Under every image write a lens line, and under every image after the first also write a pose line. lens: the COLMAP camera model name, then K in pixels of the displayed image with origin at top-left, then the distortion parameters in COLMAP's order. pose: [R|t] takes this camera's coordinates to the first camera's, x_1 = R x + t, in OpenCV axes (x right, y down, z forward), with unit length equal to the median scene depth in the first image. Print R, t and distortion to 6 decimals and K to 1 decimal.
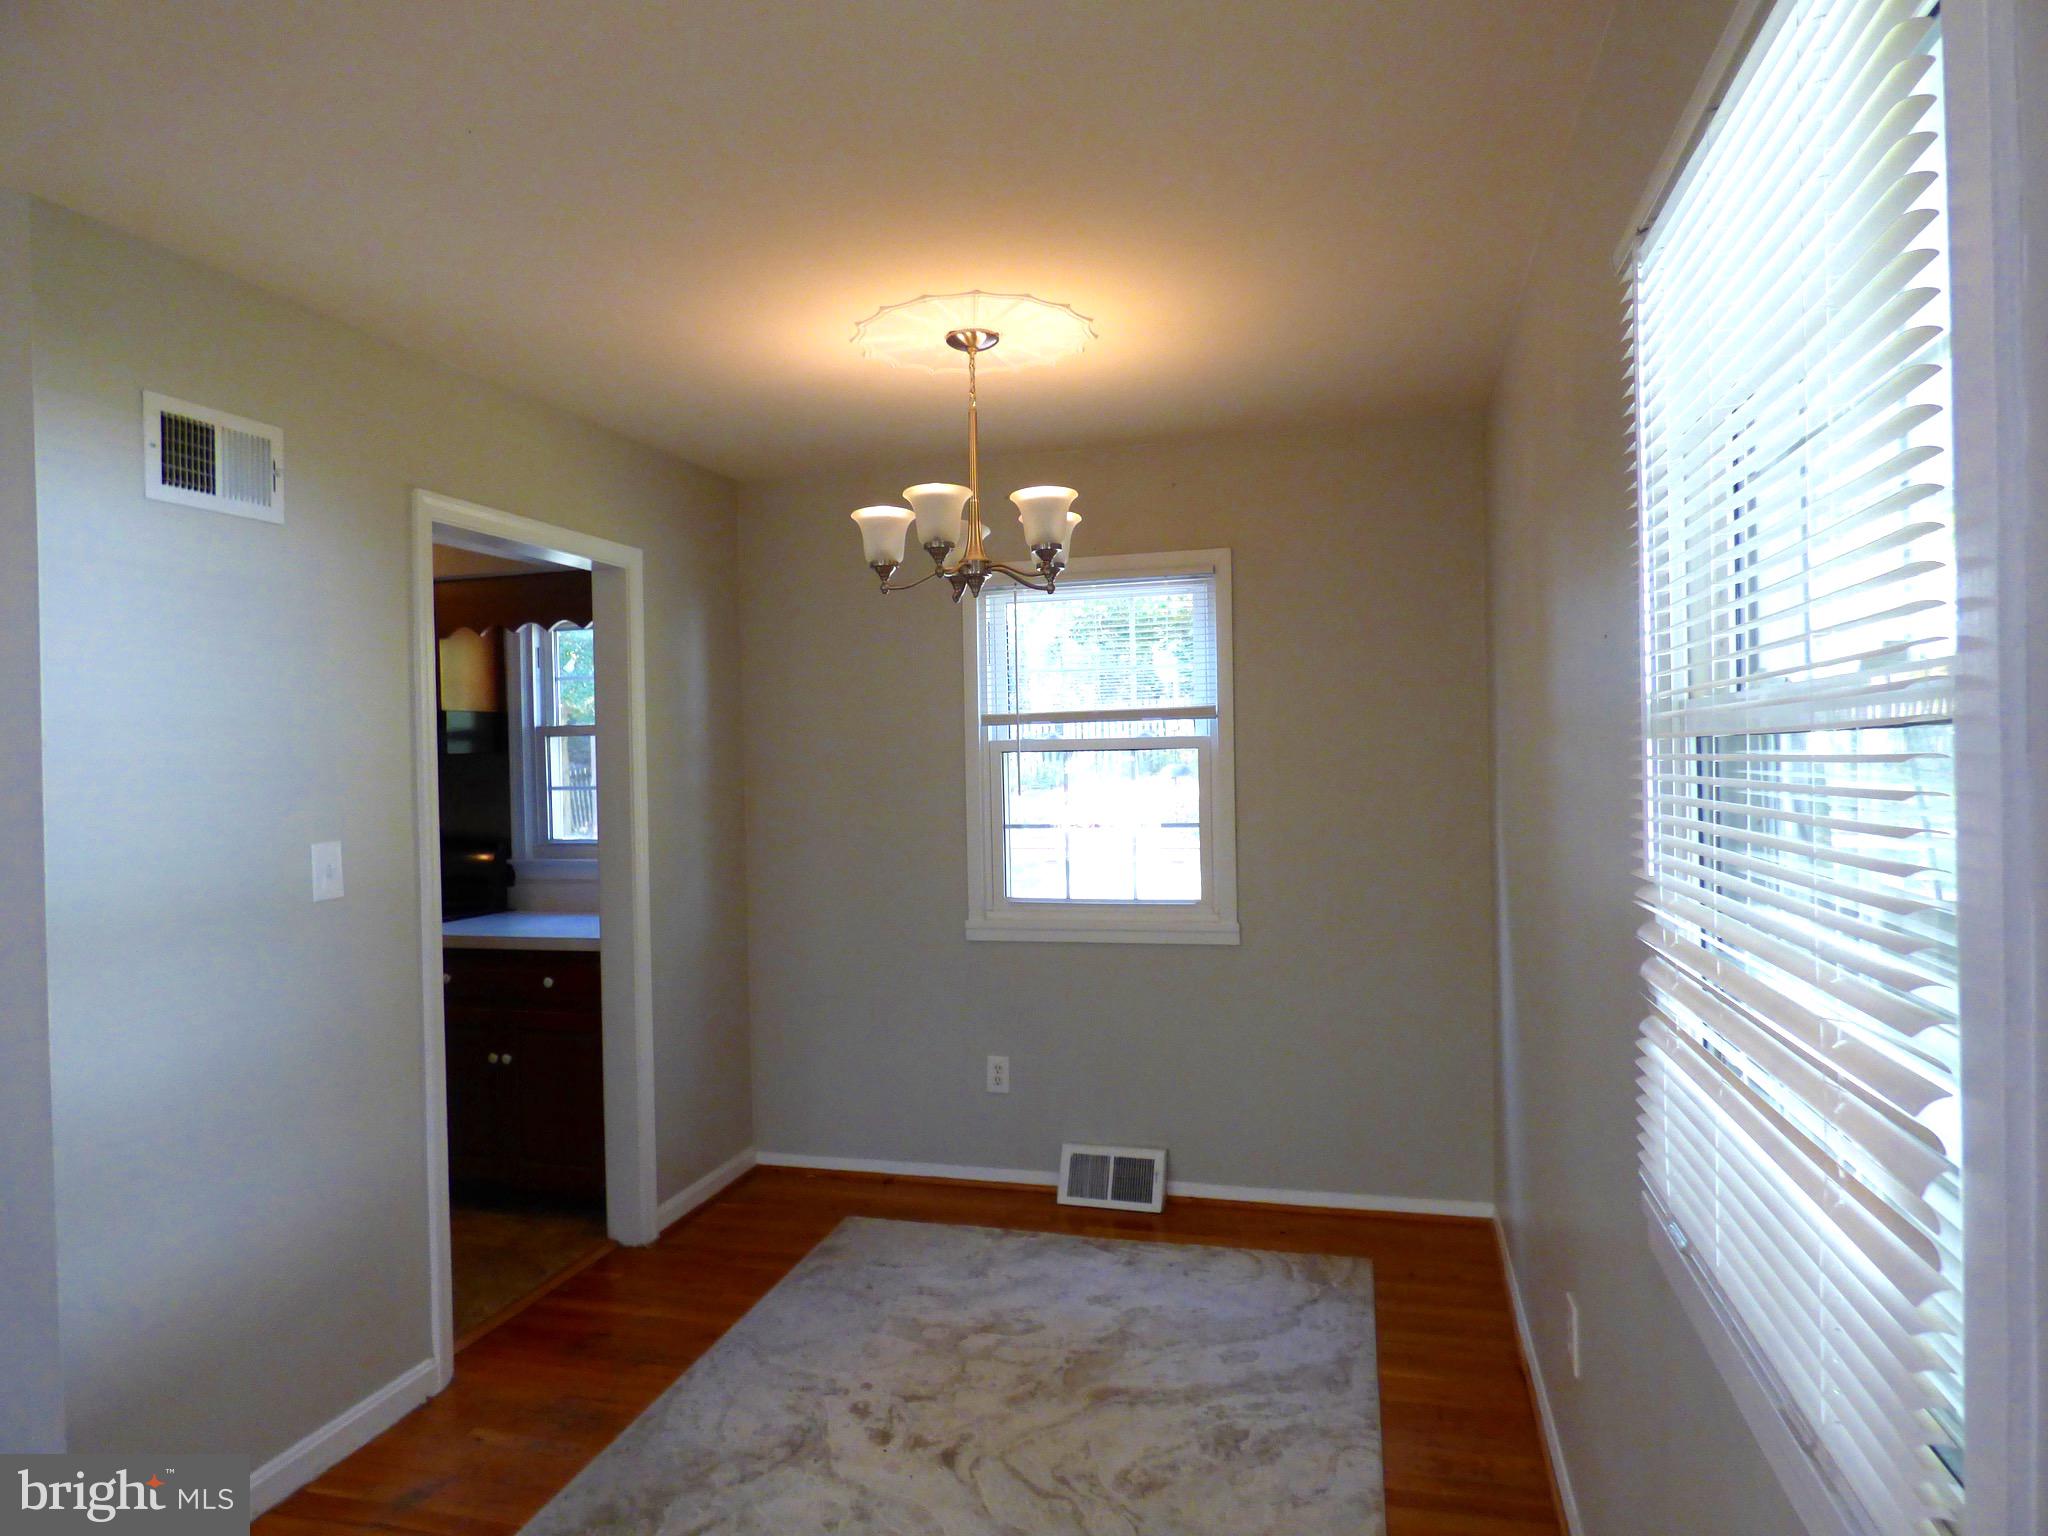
lens RADIAL K [[1266.8, 0, 1024.0], [0, 1266.8, 768.0], [0, 0, 1]] dist [-0.020459, -0.000559]
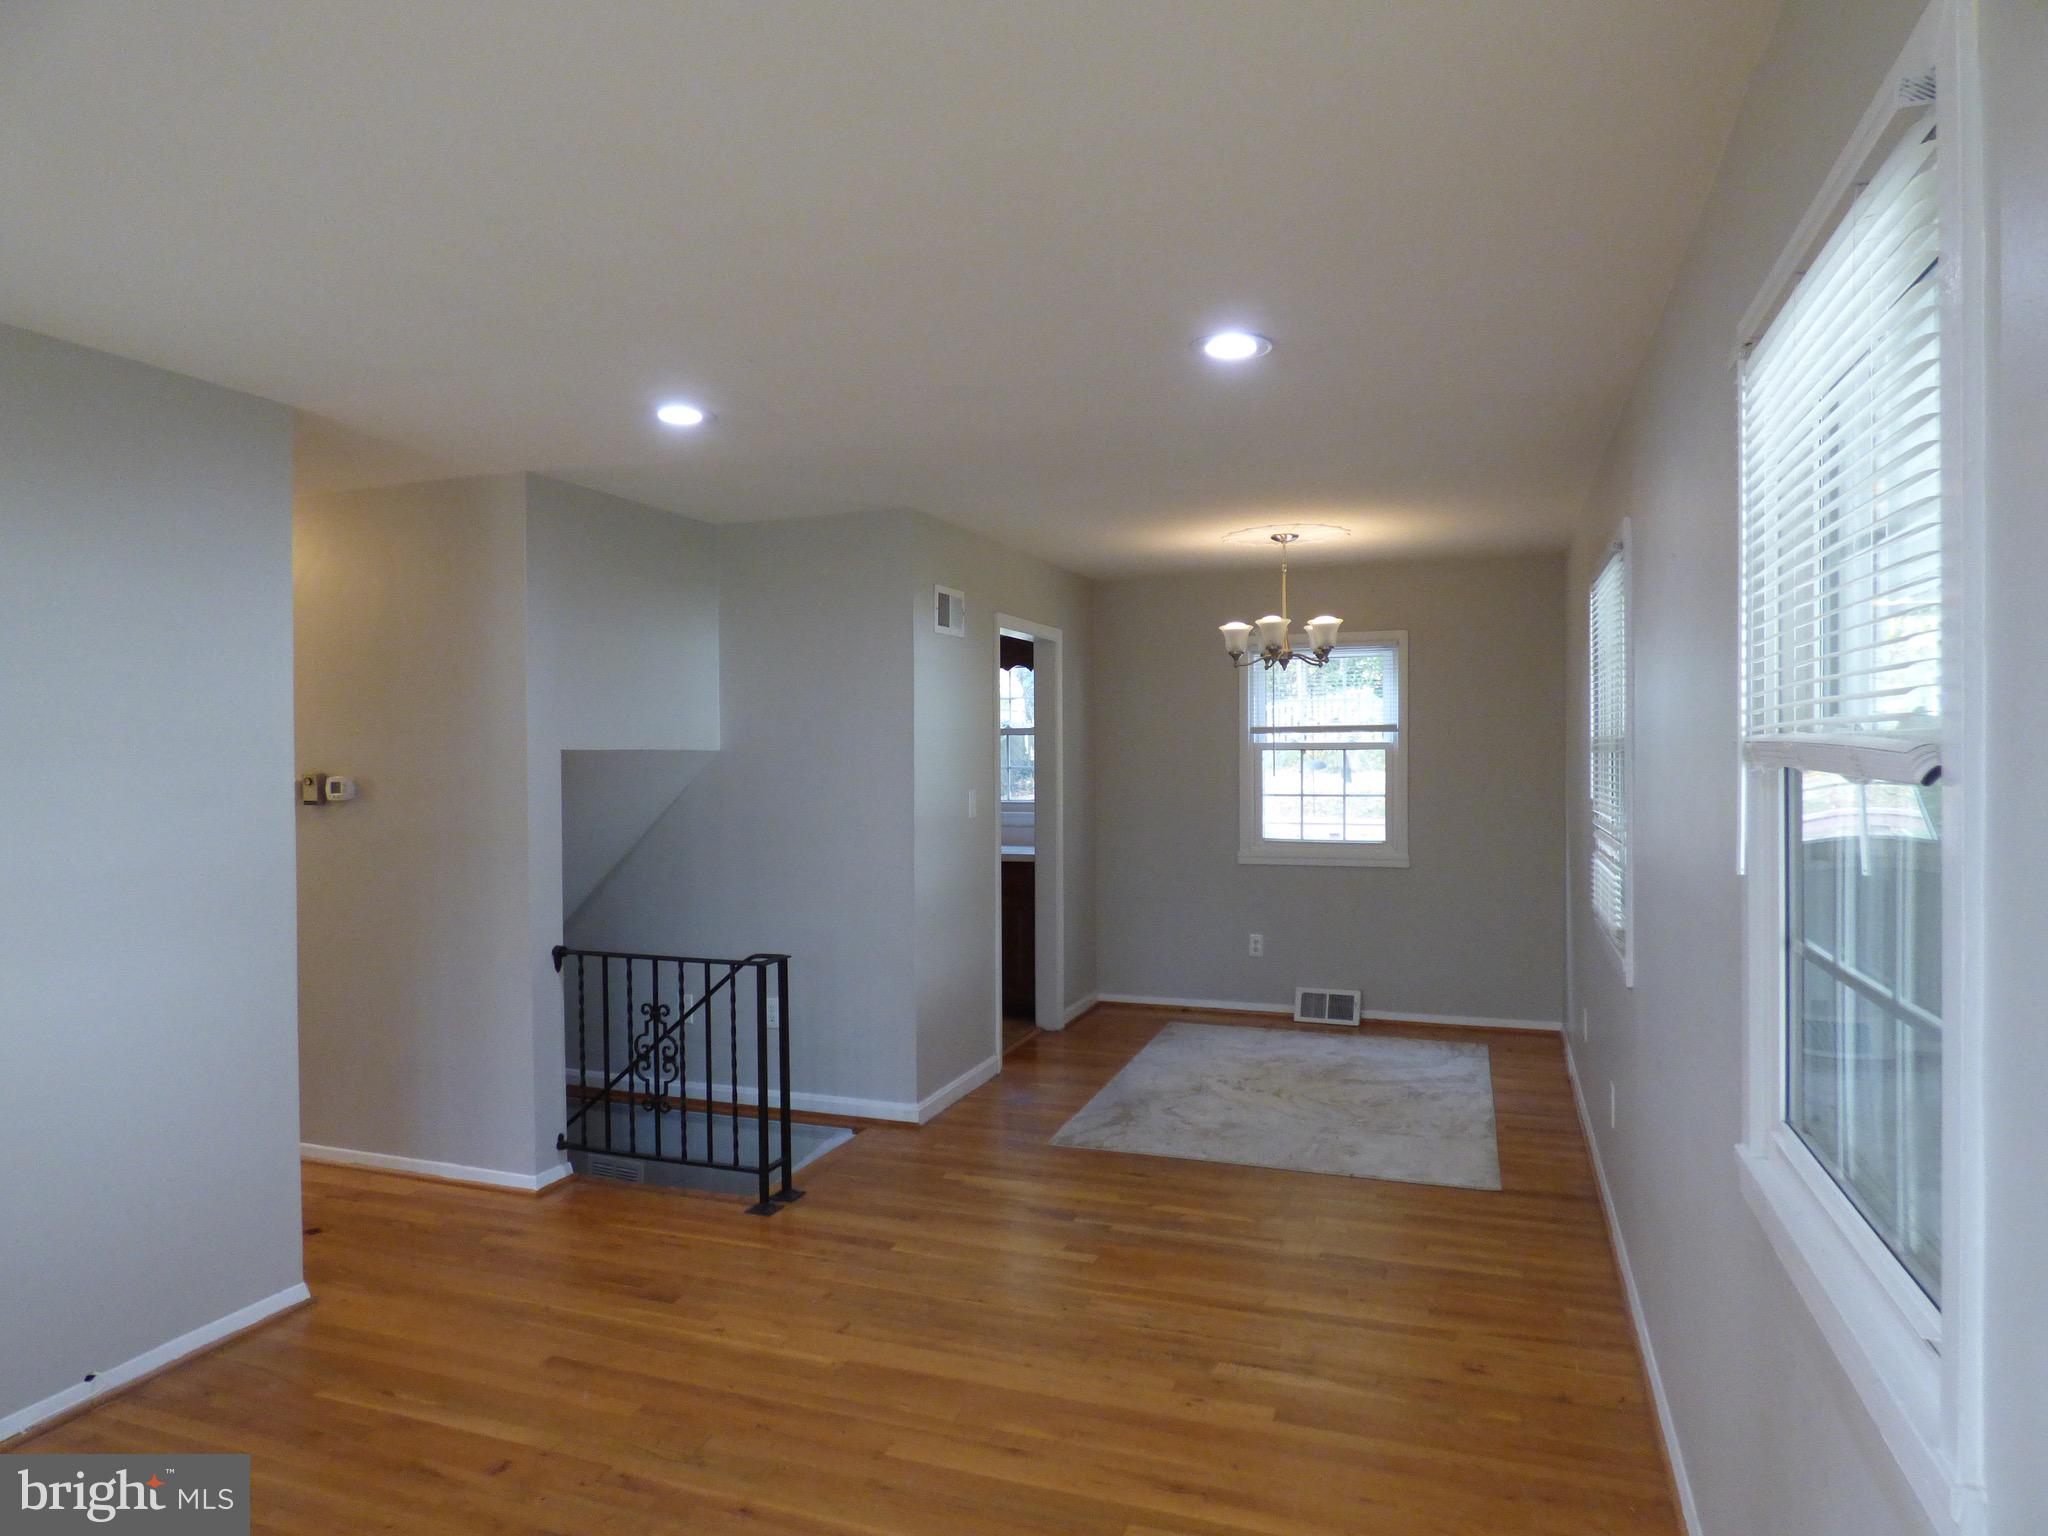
lens RADIAL K [[1232.9, 0, 1029.7], [0, 1232.9, 760.5], [0, 0, 1]] dist [-0.017160, 0.003874]
pose [[0.995960, 0.015616, -0.088434, -0.192378], [-0.015728, 0.999876, -0.000570, 0.007612], [0.088414, 0.001959, 0.996082, -0.683143]]
